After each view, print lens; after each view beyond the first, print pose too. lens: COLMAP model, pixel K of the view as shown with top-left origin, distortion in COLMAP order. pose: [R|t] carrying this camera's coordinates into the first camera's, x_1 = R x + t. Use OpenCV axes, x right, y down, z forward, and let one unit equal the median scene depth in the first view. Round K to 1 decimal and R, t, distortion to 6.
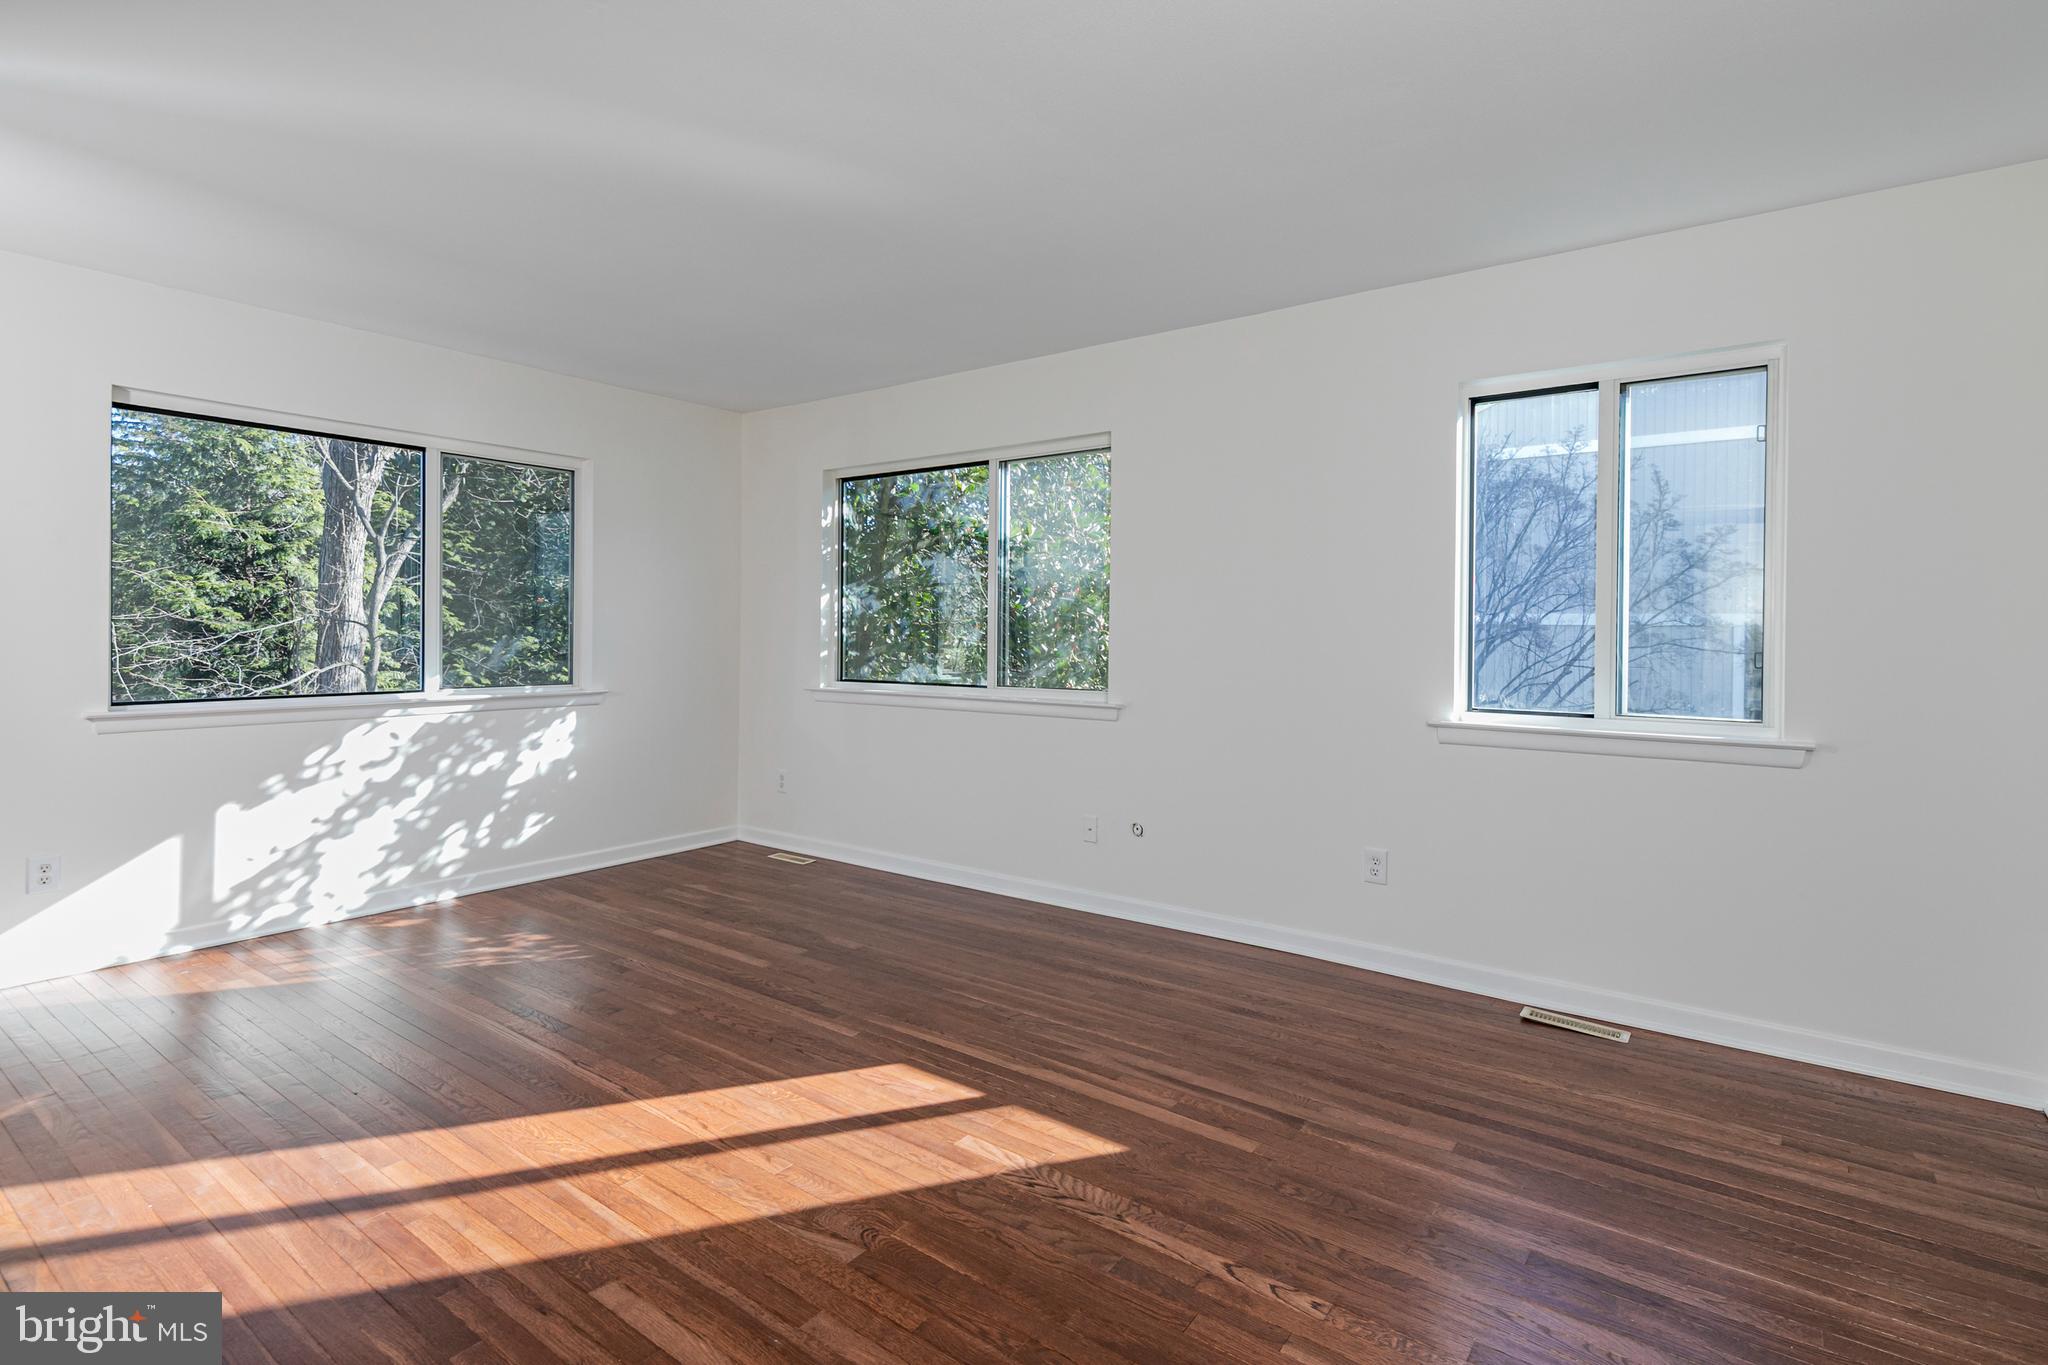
lens RADIAL K [[995.9, 0, 1030.8], [0, 995.9, 632.9], [0, 0, 1]] dist [0.007931, -0.000503]
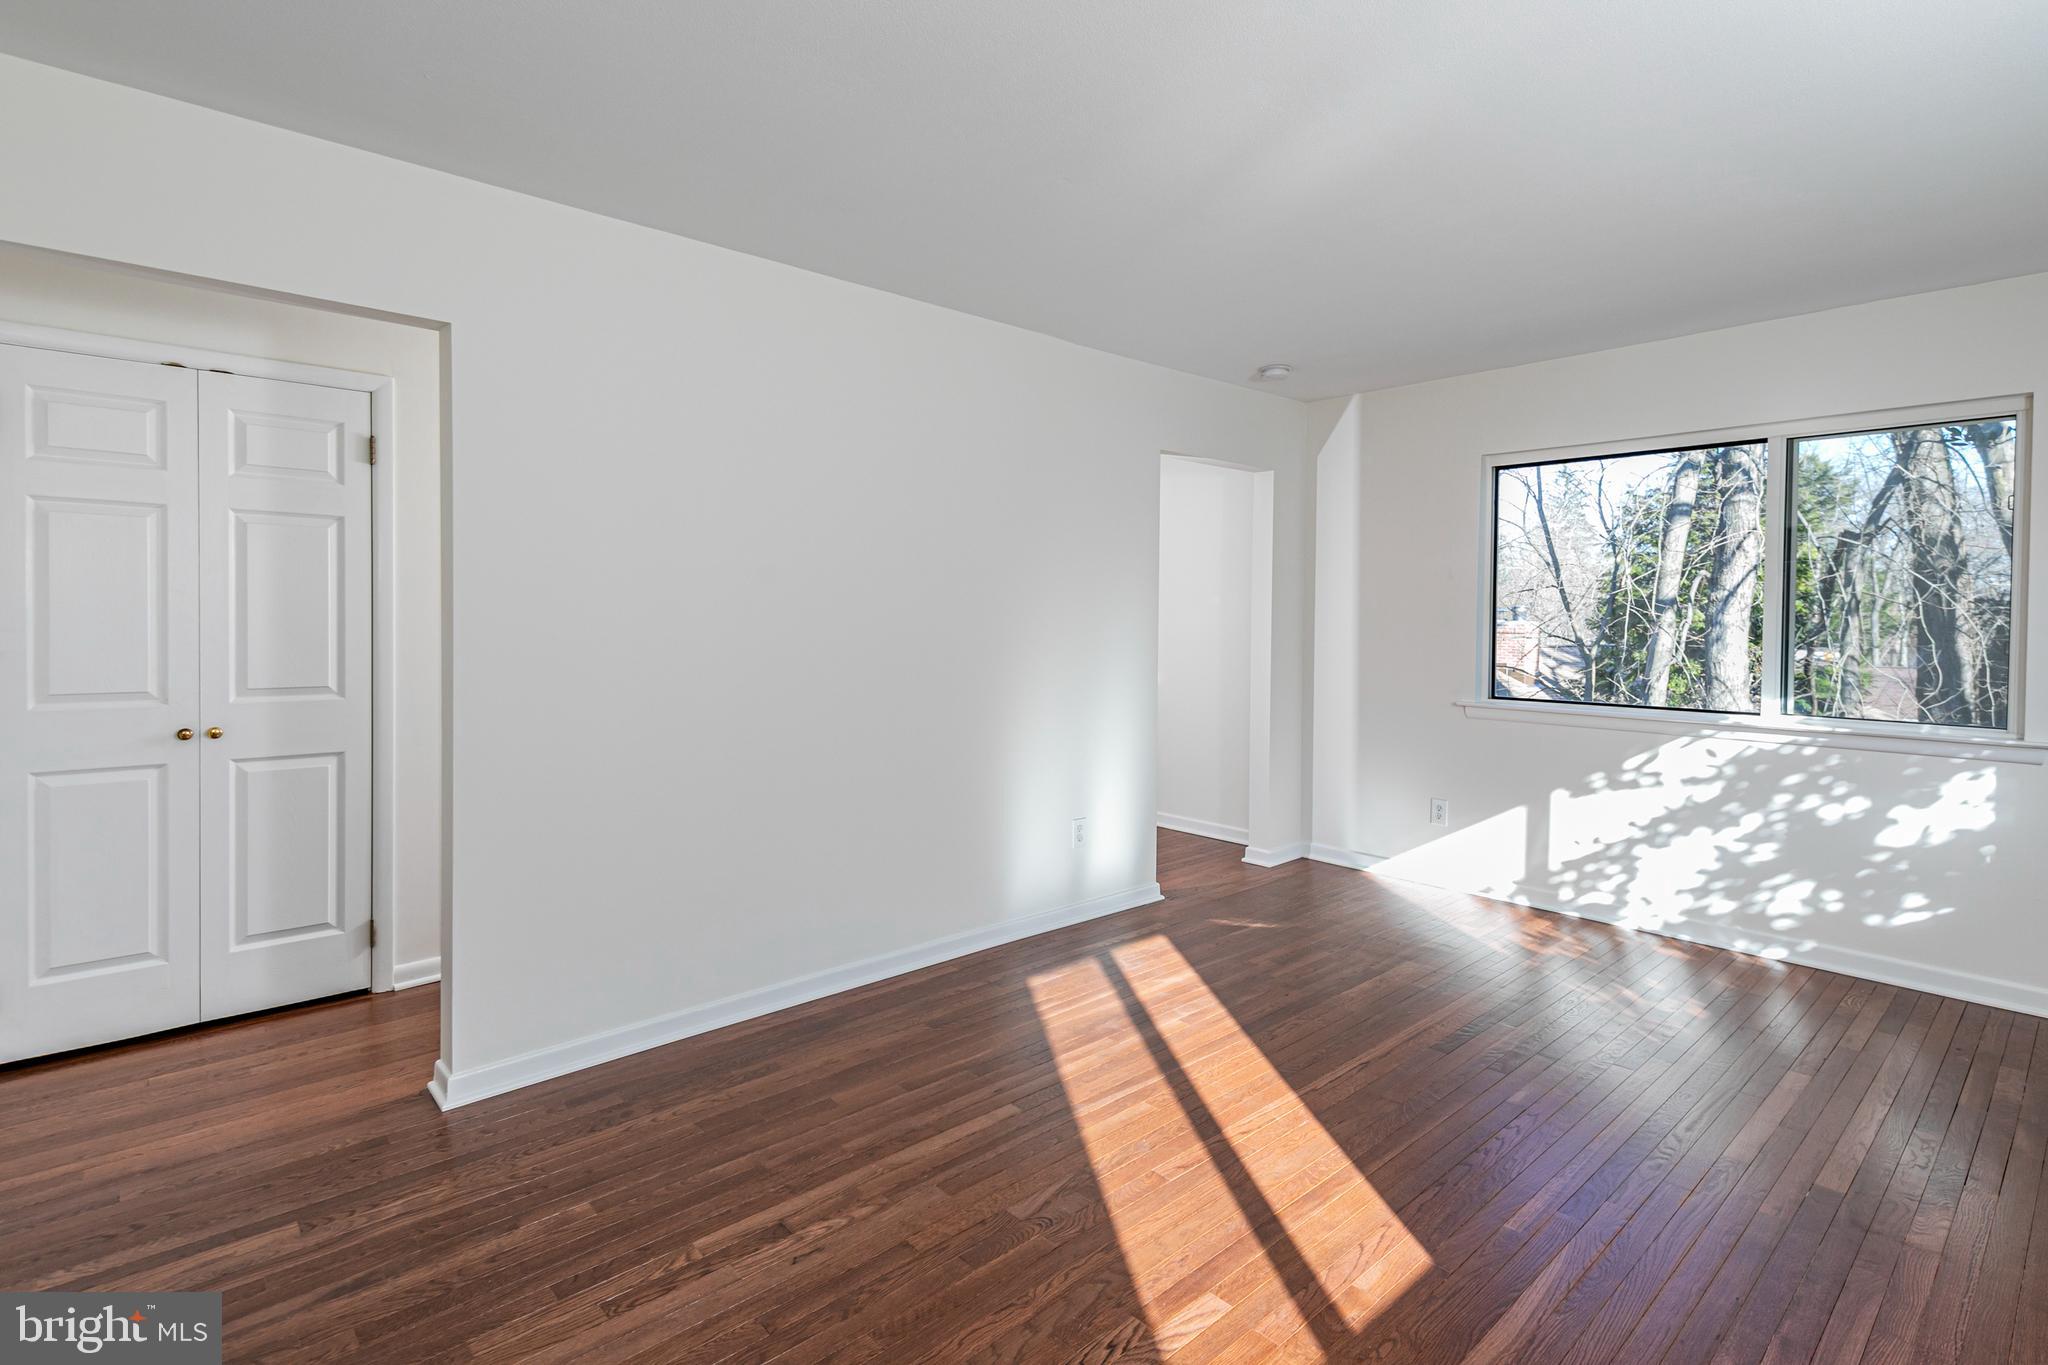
lens RADIAL K [[995.9, 0, 1030.8], [0, 995.9, 632.9], [0, 0, 1]] dist [0.007931, -0.000503]
pose [[-0.197177, 0.004042, -0.980360, 0.426085], [-0.019297, 0.999782, 0.008003, -0.006882], [0.980178, 0.020496, -0.197056, 0.590495]]
